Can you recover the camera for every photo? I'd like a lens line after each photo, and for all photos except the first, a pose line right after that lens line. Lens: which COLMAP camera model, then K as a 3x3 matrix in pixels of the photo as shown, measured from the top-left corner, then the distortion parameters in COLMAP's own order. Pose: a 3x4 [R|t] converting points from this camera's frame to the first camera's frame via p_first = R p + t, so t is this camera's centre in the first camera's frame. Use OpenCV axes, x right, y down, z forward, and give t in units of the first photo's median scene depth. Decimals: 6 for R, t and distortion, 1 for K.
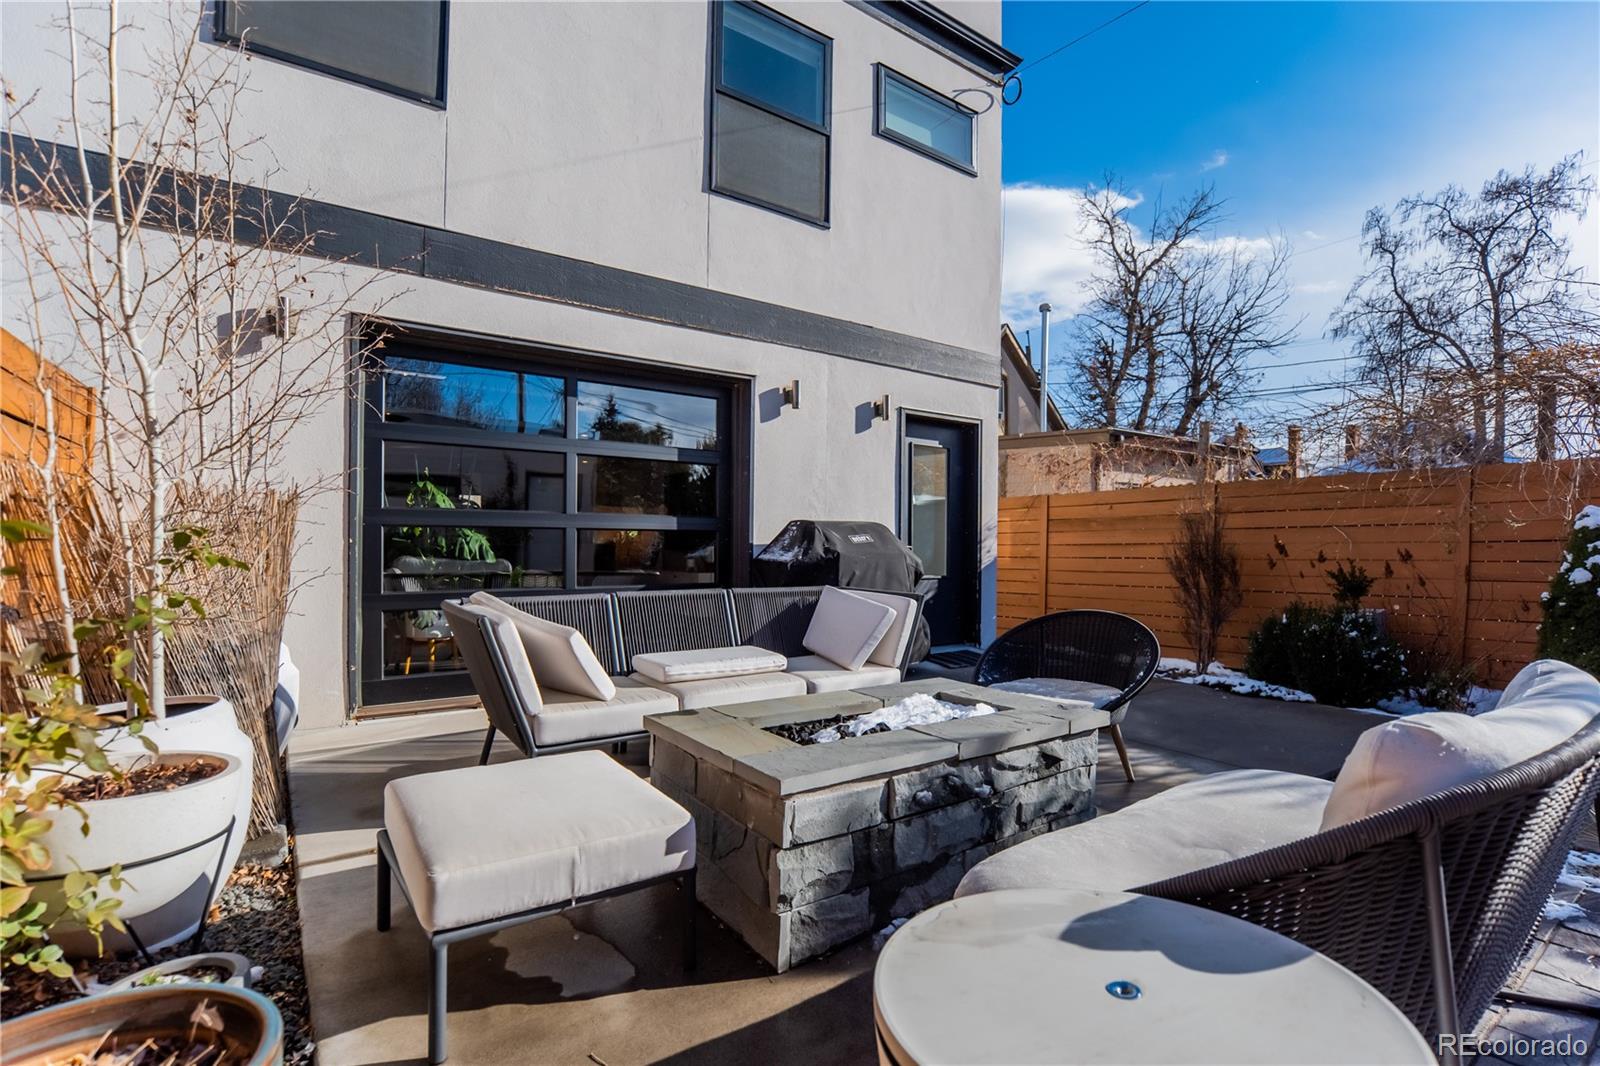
lens RADIAL K [[740.1, 0, 810.4], [0, 740.1, 552.7], [0, 0, 1]] dist [-0.028393, 0.001012]
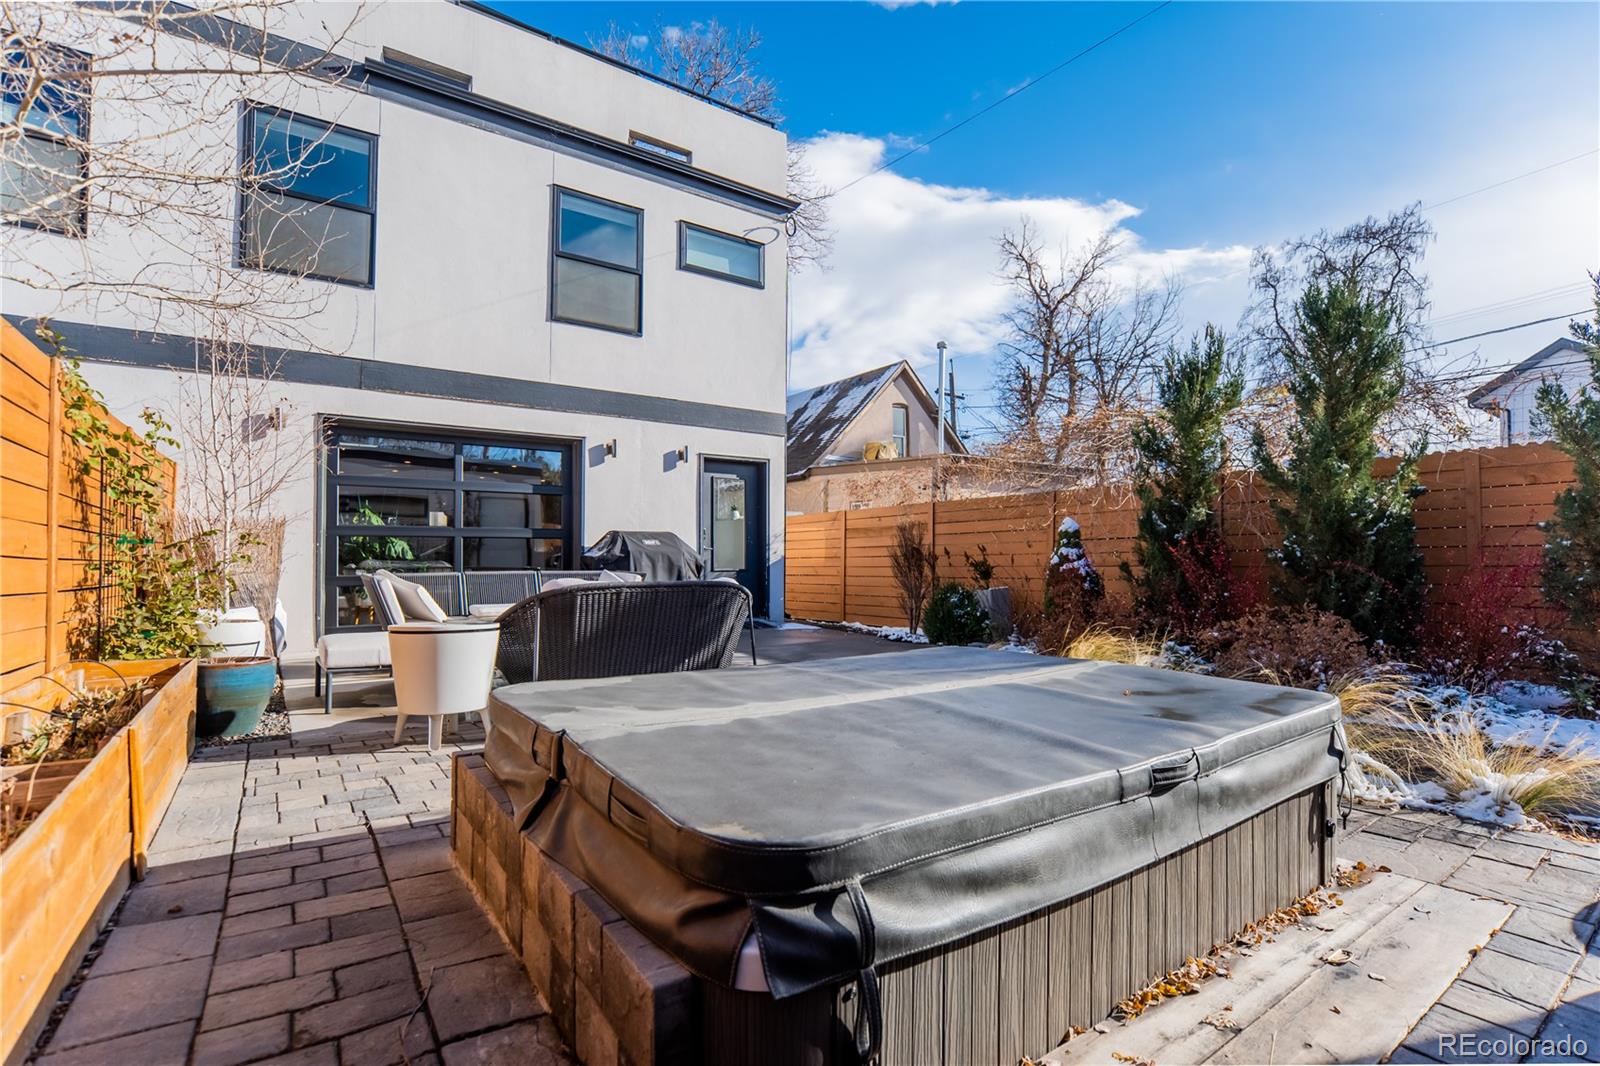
lens RADIAL K [[740.1, 0, 810.4], [0, 740.1, 552.7], [0, 0, 1]] dist [-0.028393, 0.001012]
pose [[0.999979, -0.006428, -0.000901, 0.330496], [0.006414, 0.999878, -0.014211, 0.021660], [0.000992, 0.014205, 0.999899, -0.445371]]
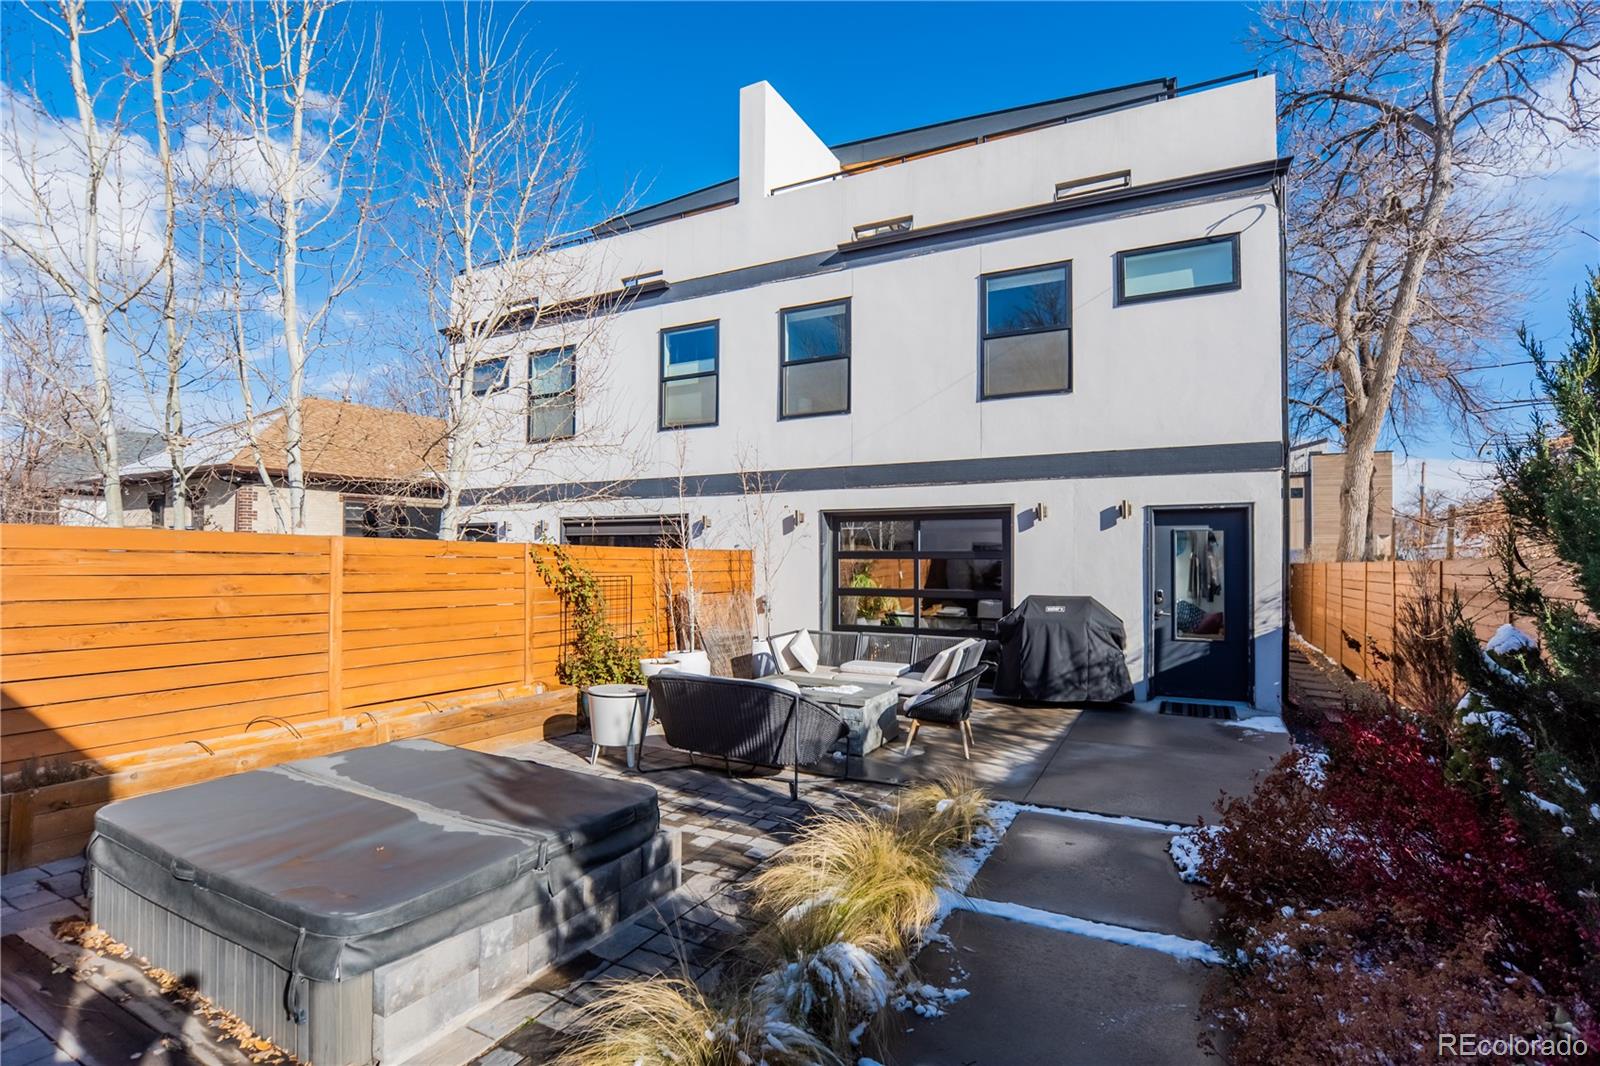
lens RADIAL K [[740.1, 0, 810.4], [0, 740.1, 552.7], [0, 0, 1]] dist [-0.028393, 0.001012]
pose [[0.453896, -0.013156, -0.890957, 0.965811], [-0.006845, 0.999810, -0.018251, -0.085055], [0.891028, 0.014382, 0.453720, -0.098021]]
